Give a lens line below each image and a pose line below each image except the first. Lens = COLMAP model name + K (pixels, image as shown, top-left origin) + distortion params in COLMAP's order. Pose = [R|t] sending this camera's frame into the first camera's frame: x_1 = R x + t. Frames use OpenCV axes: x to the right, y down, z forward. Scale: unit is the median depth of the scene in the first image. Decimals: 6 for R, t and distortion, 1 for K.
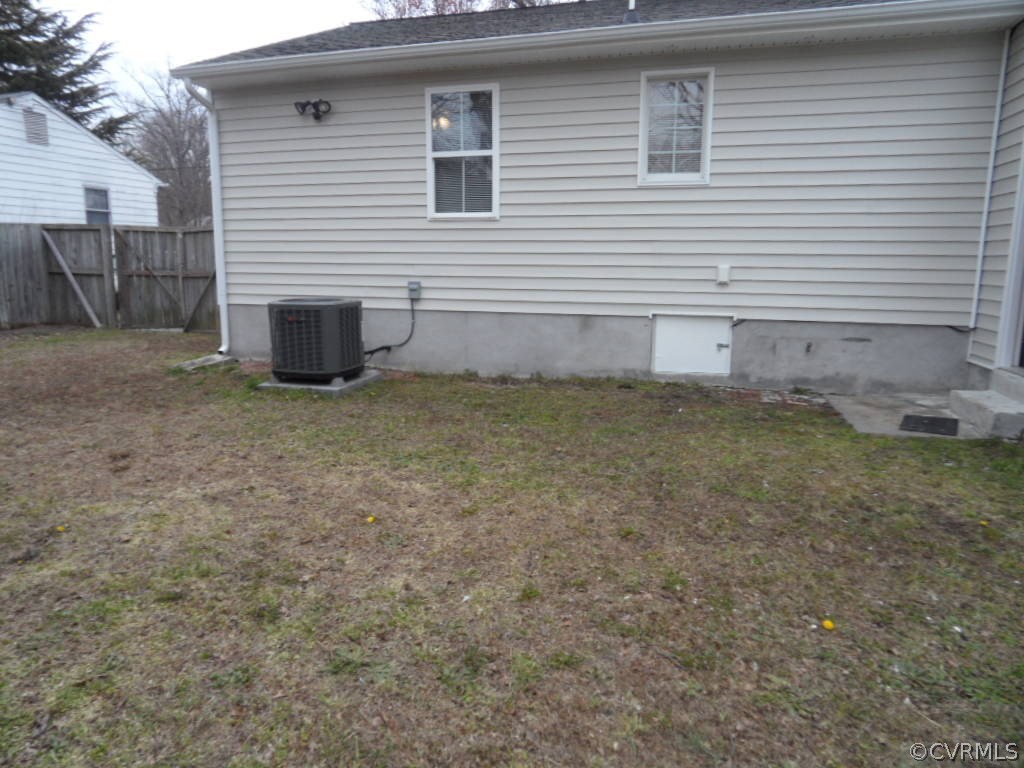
lens RADIAL K [[635.2, 0, 510.1], [0, 635.2, 368.2], [0, 0, 1]] dist [-0.050297, 0.037114]
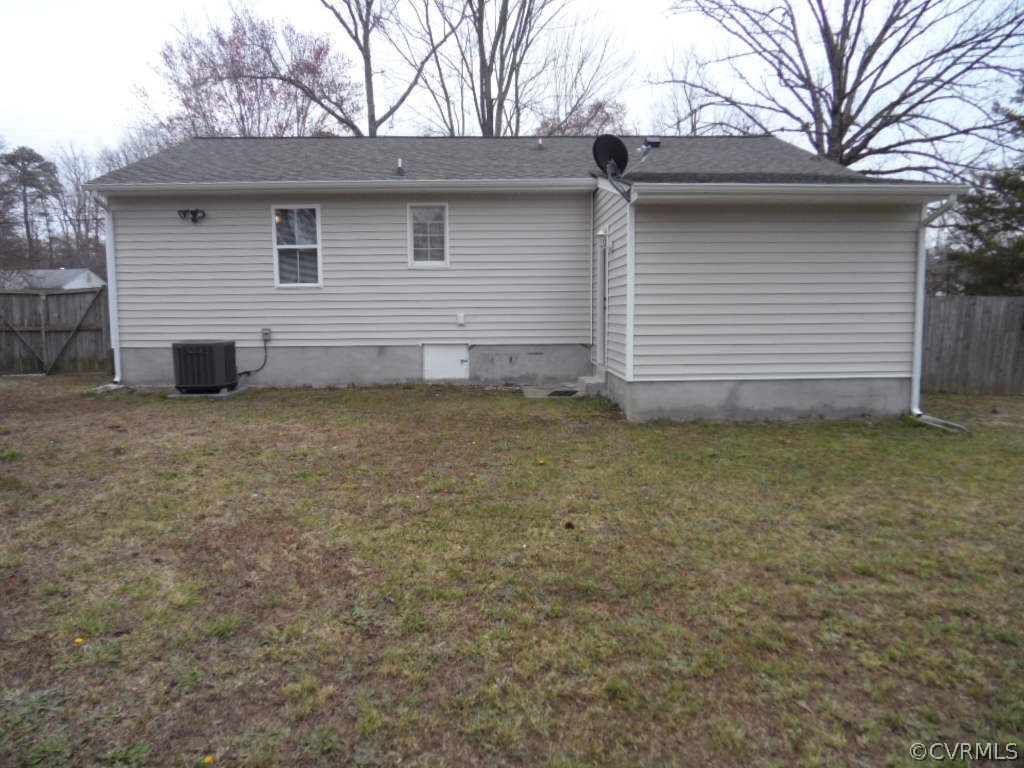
lens RADIAL K [[635.2, 0, 510.1], [0, 635.2, 368.2], [0, 0, 1]] dist [-0.050297, 0.037114]
pose [[0.951682, -0.040048, 0.304462, -0.062513], [0.065291, 0.995179, -0.073182, 0.112639], [-0.300063, 0.089524, 0.949709, -0.630805]]
